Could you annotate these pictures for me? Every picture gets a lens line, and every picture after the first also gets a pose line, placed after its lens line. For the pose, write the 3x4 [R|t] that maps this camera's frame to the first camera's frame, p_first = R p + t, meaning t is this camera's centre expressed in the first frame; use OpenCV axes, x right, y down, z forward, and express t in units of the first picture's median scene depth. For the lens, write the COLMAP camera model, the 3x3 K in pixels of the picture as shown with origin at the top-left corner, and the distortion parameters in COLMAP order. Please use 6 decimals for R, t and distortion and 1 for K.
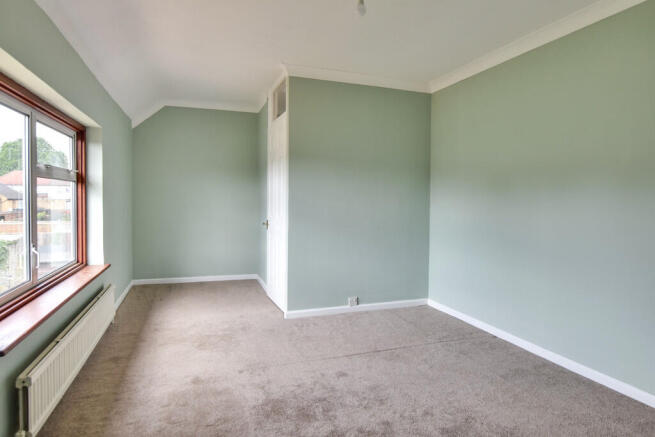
lens RADIAL K [[377.4, 0, 327.4], [0, 377.4, 214.4], [0, 0, 1]] dist [-0.002220, -0.000152]
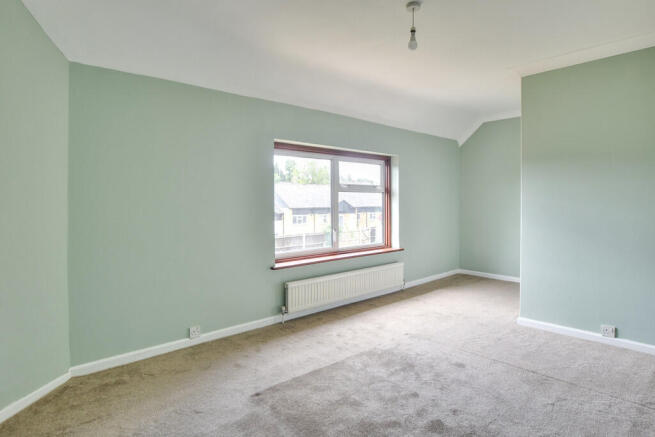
lens RADIAL K [[377.4, 0, 326.9], [0, 377.4, 216.4], [0, 0, 1]] dist [-0.002220, -0.000152]
pose [[0.375904, 0.023842, -0.926352, 0.694186], [-0.031092, 0.999431, 0.013106, -0.000678], [0.926137, 0.023875, 0.376431, 0.186353]]
